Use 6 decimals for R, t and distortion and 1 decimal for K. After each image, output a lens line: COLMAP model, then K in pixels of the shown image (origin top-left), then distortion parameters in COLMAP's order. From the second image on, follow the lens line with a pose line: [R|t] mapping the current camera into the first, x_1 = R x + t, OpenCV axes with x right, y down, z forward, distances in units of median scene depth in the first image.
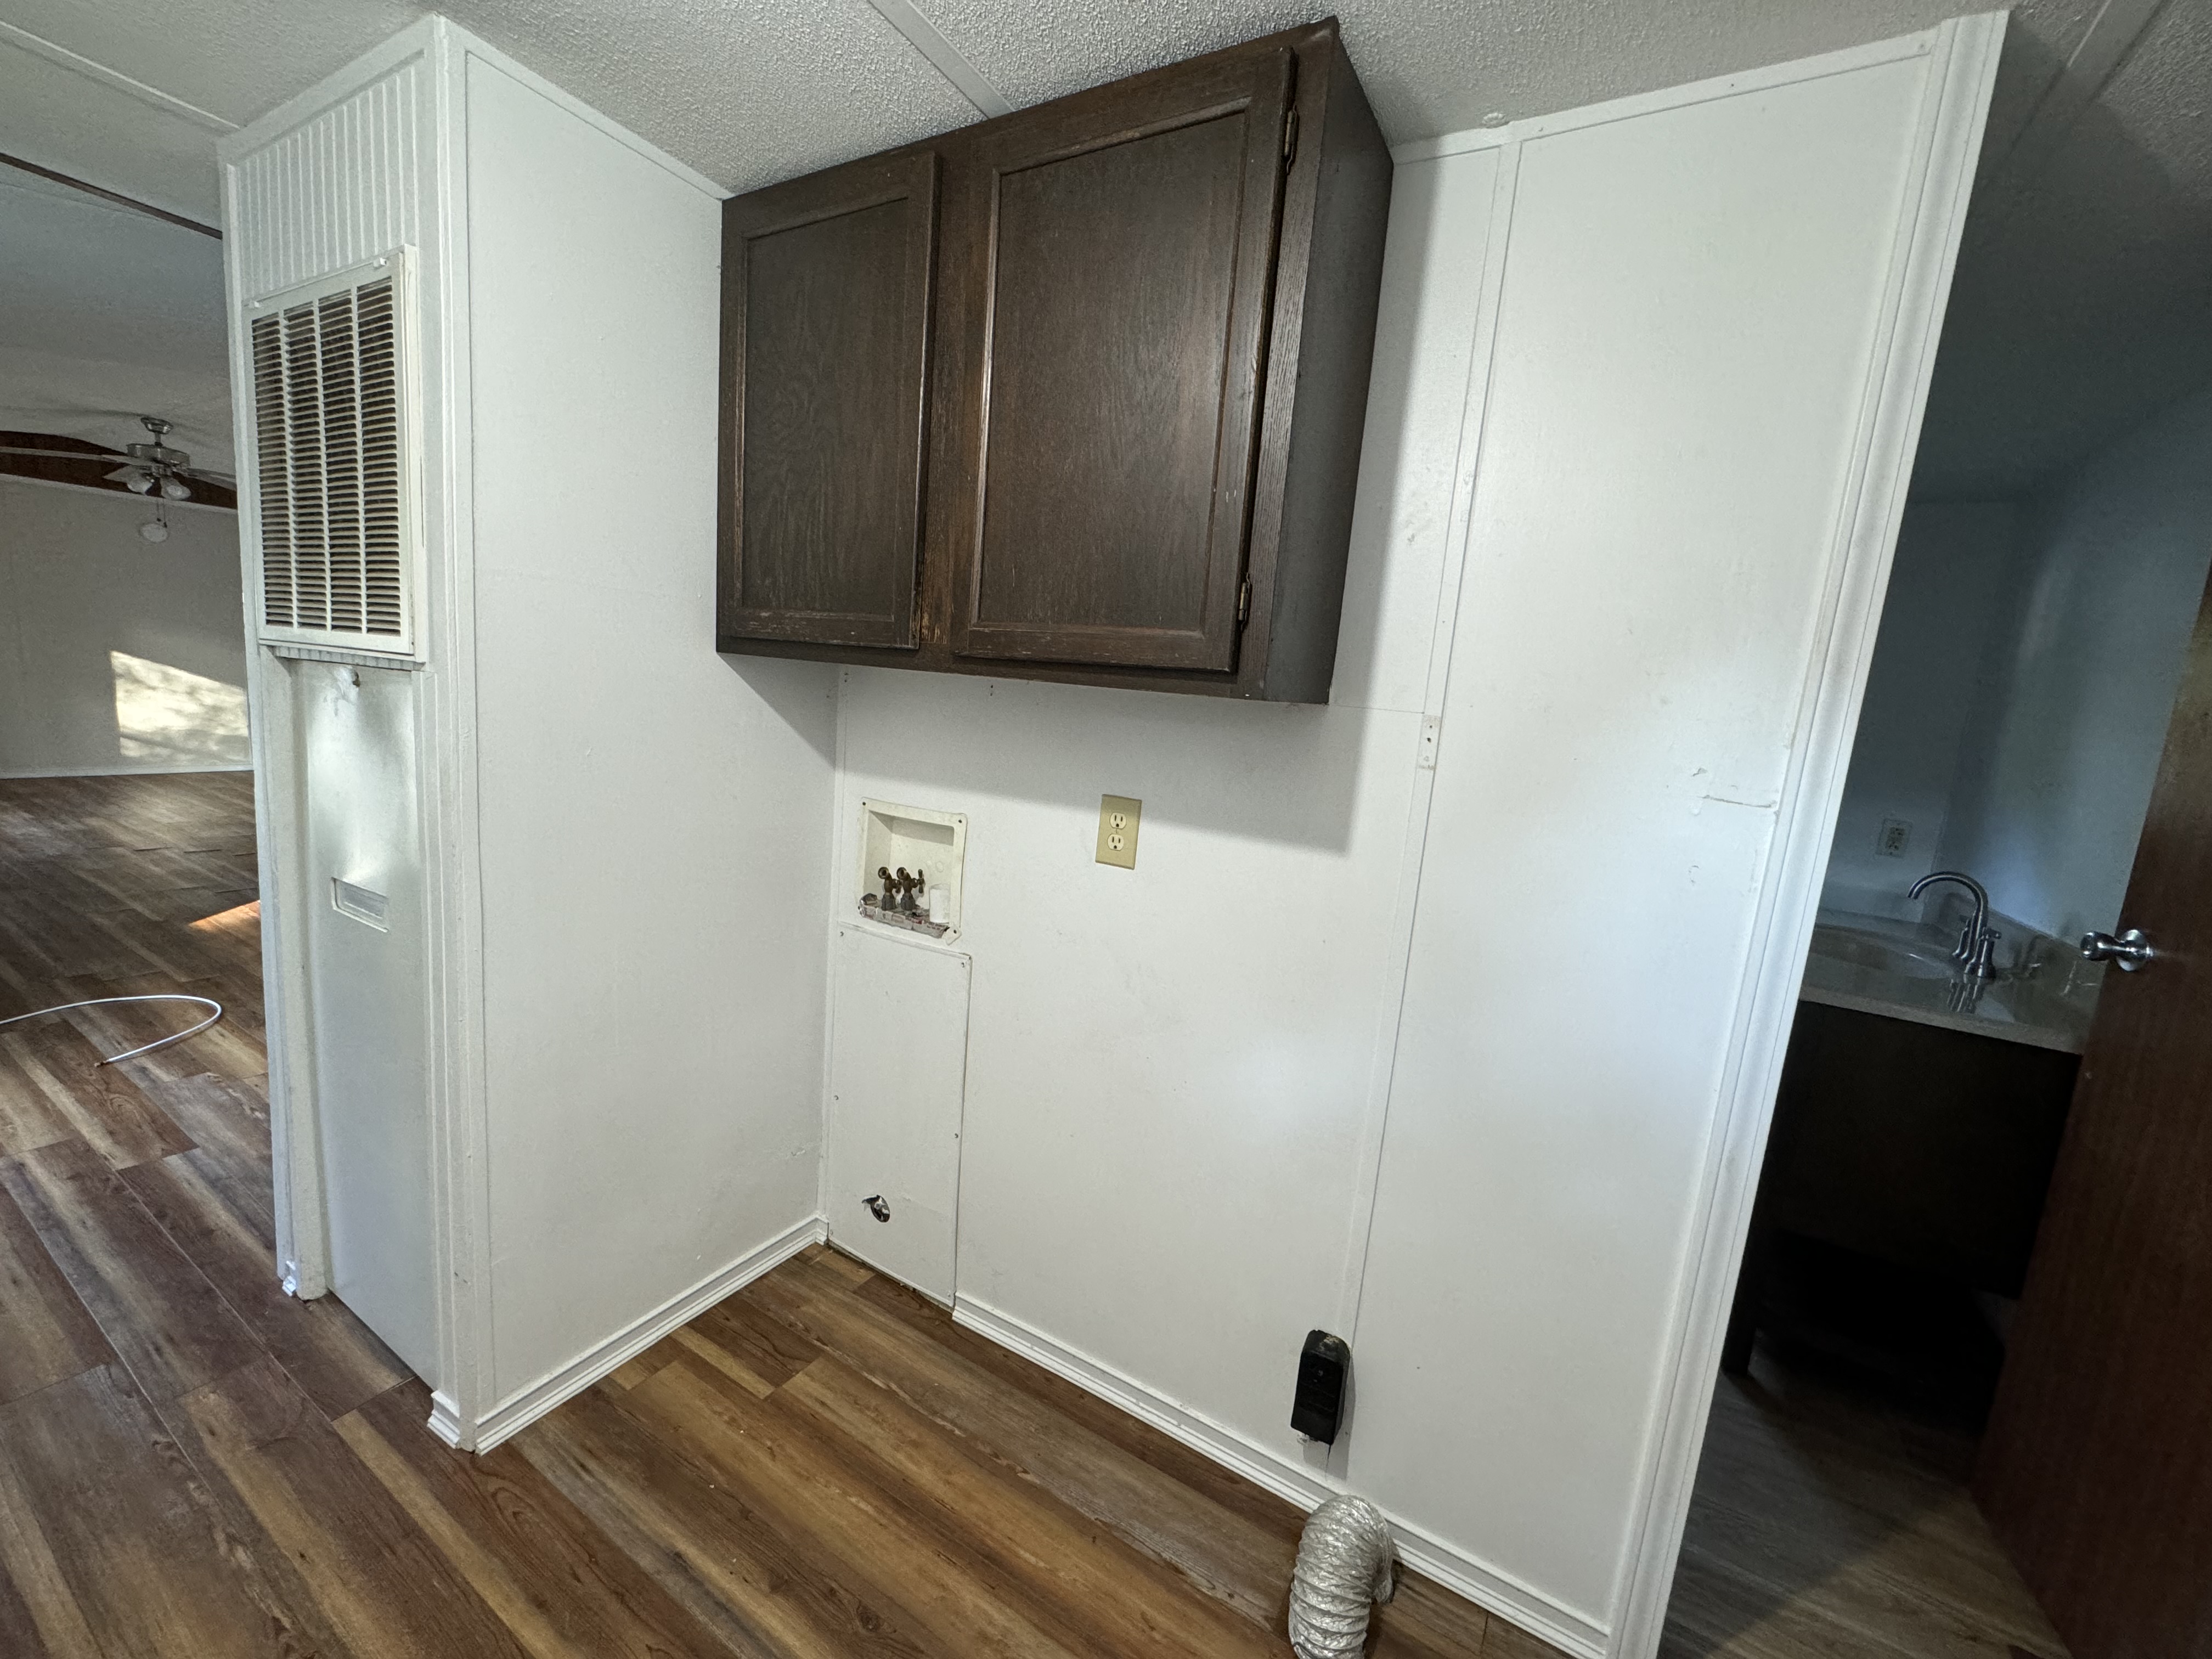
lens RADIAL K [[880.4, 0, 1103.7], [0, 880.4, 823.2], [0, 0, 1]] dist [-0.008602, 0.000373]
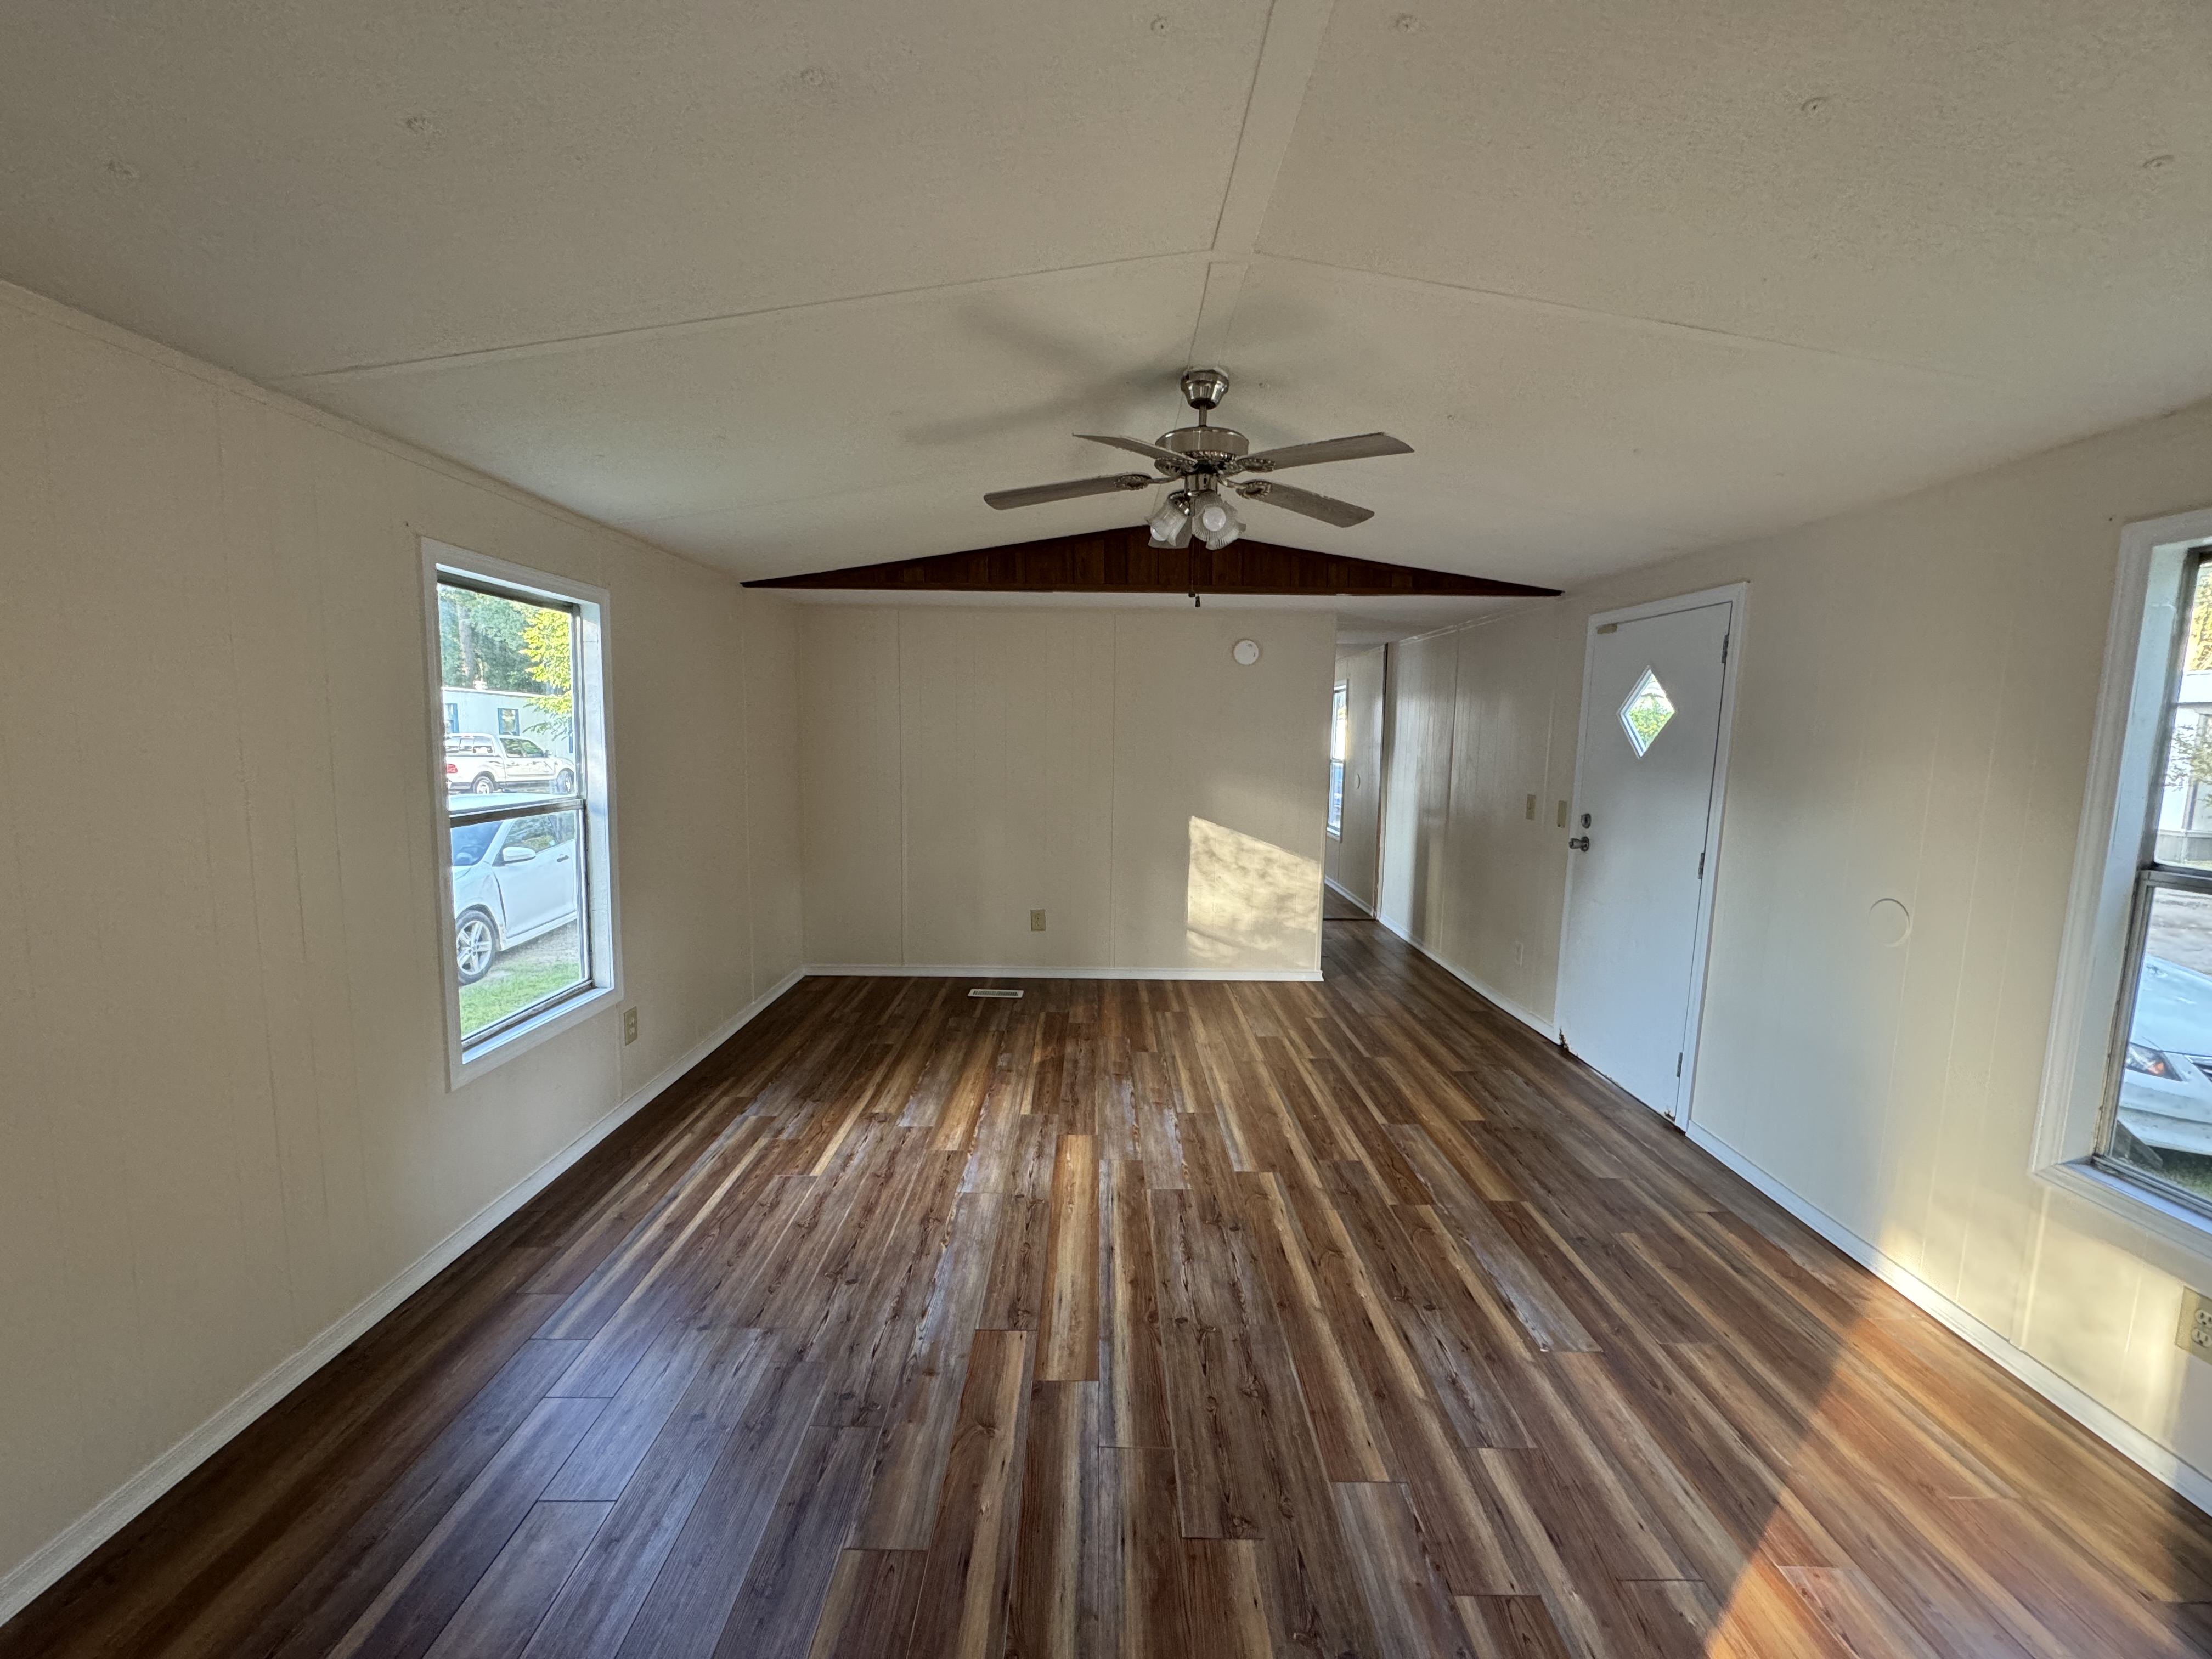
lens RADIAL K [[880.4, 0, 1110.7], [0, 880.4, 829.0], [0, 0, 1]] dist [-0.008602, 0.000373]
pose [[0.507016, 0.026274, -0.861536, -0.514244], [-0.118623, 0.992151, -0.039553, -0.146313], [0.853735, 0.122252, 0.506153, 0.548758]]
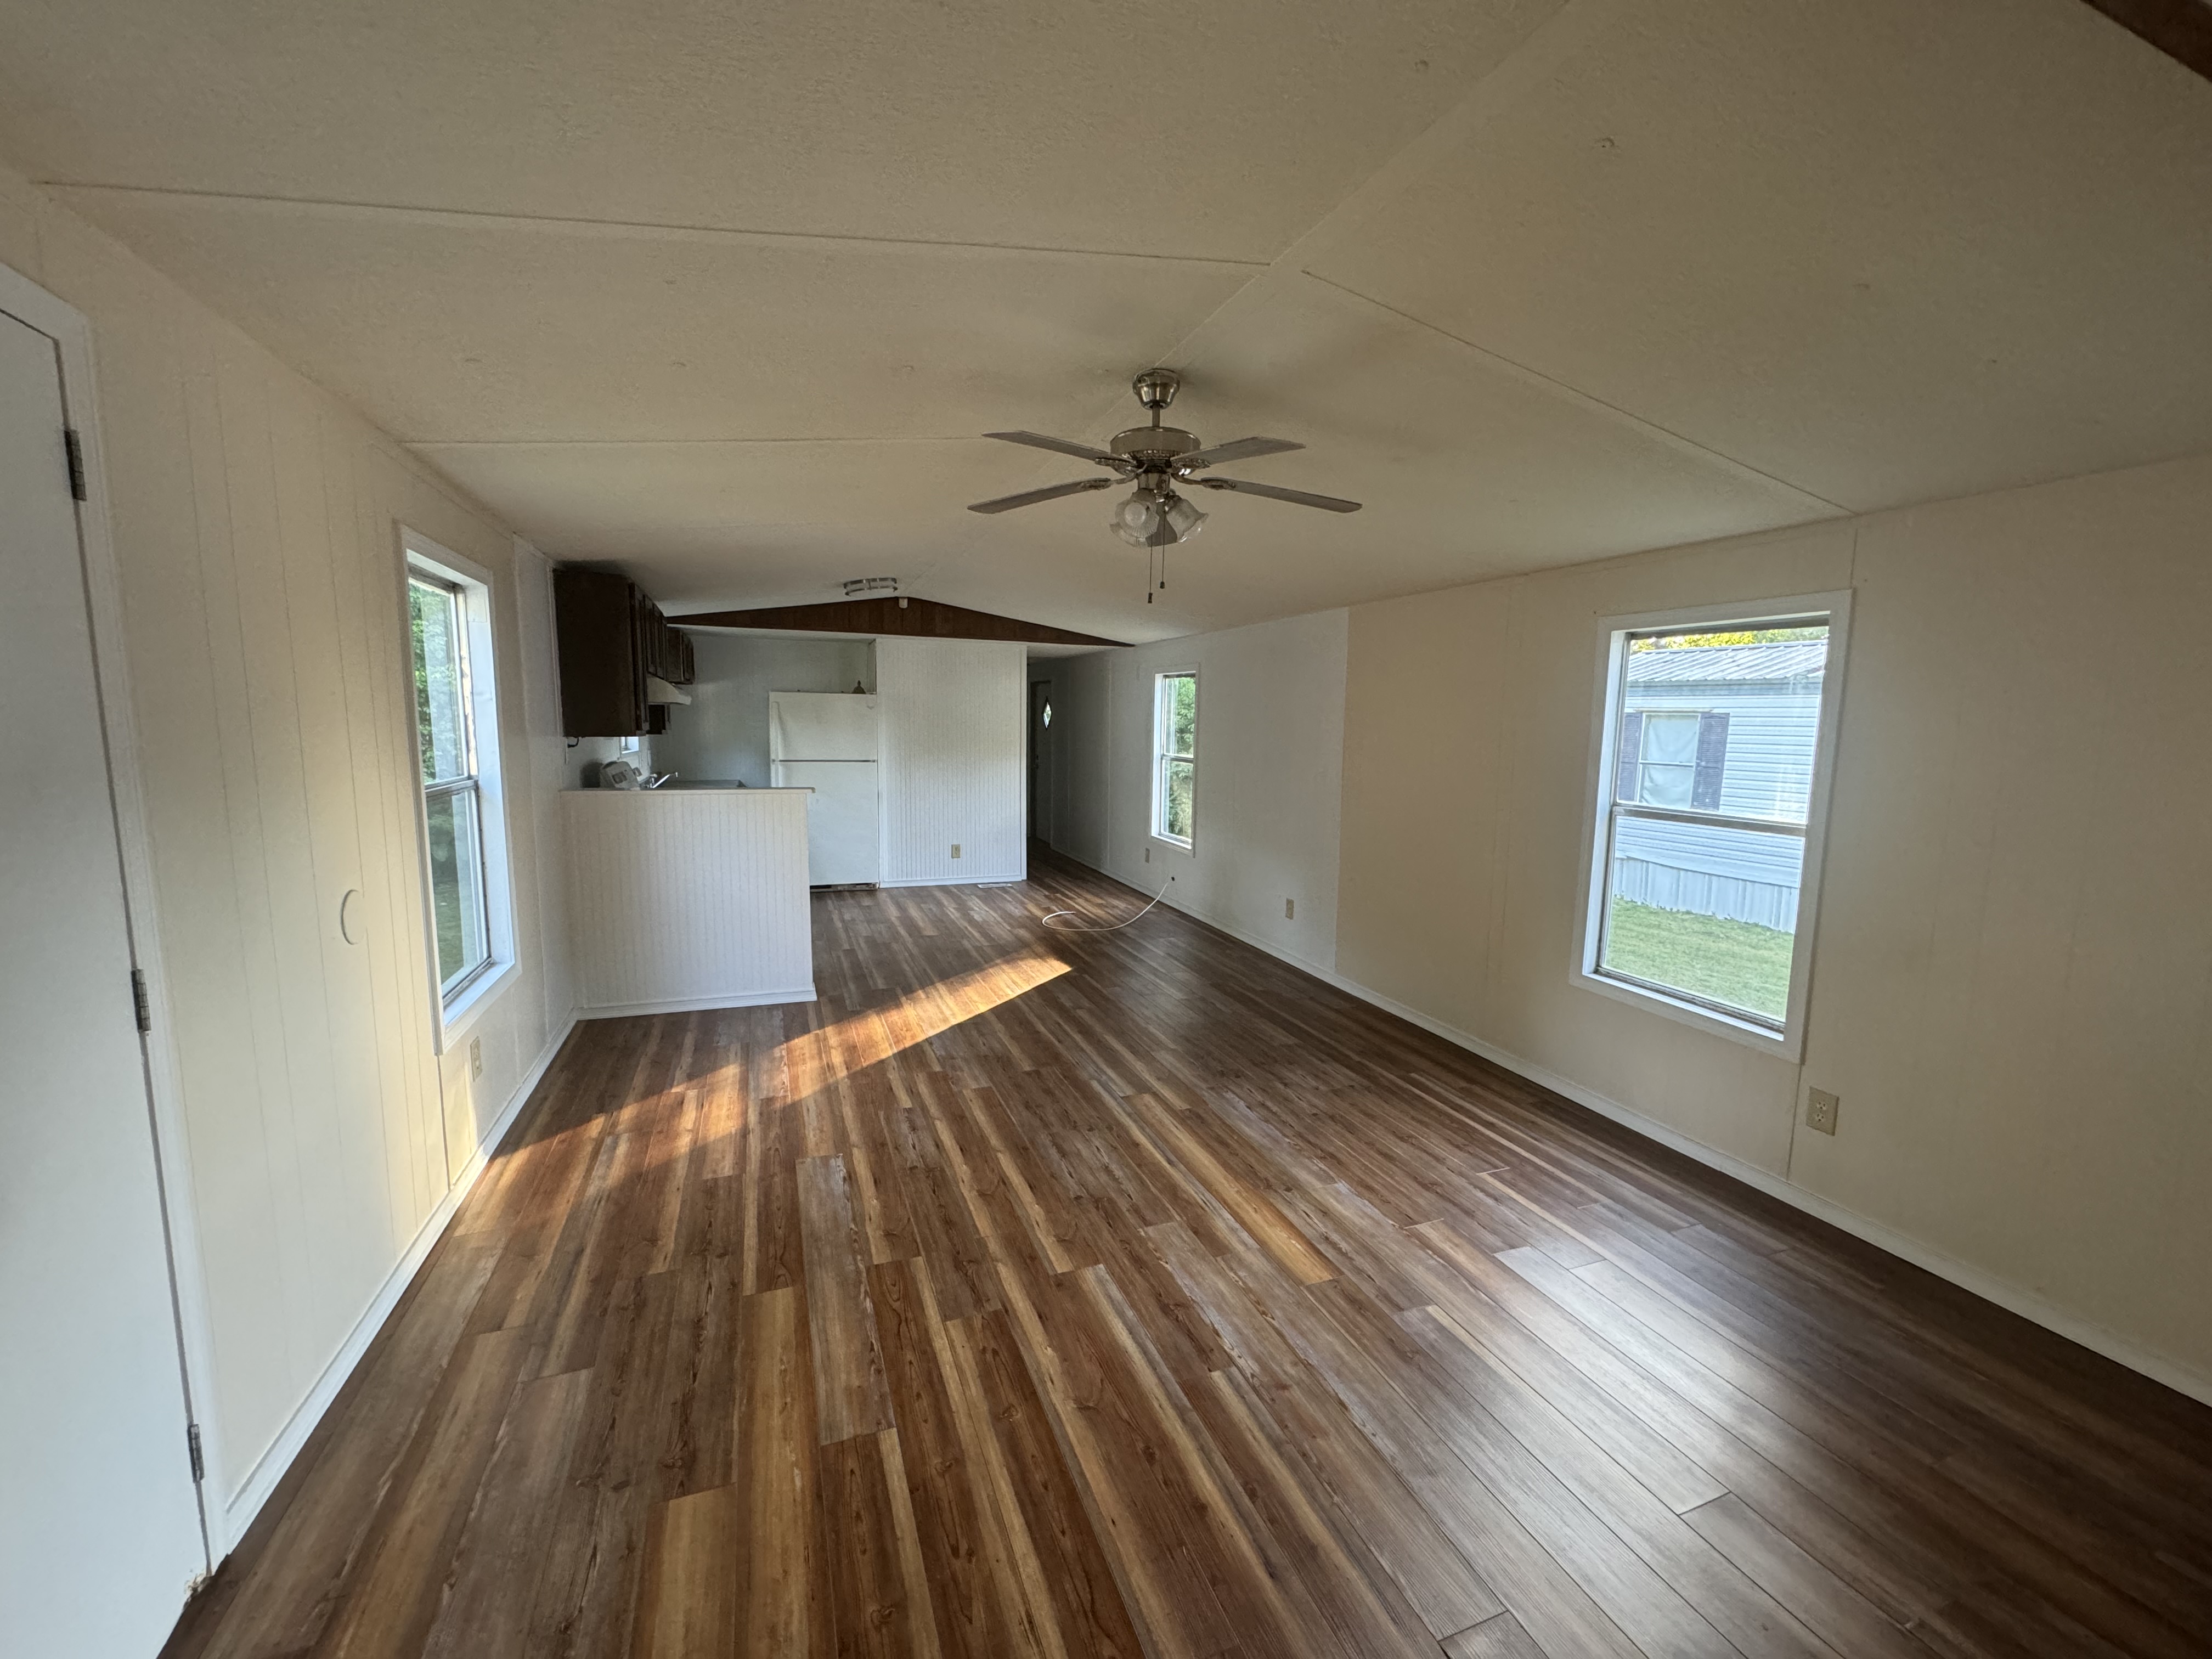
lens RADIAL K [[880.4, 0, 1108.8], [0, 880.4, 831.3], [0, 0, 1]] dist [-0.008602, 0.000373]
pose [[-0.776034, -0.175188, 0.605872, -1.191924], [0.015963, 0.954883, 0.296551, -0.311642], [-0.630490, 0.239806, -0.738225, 1.208380]]
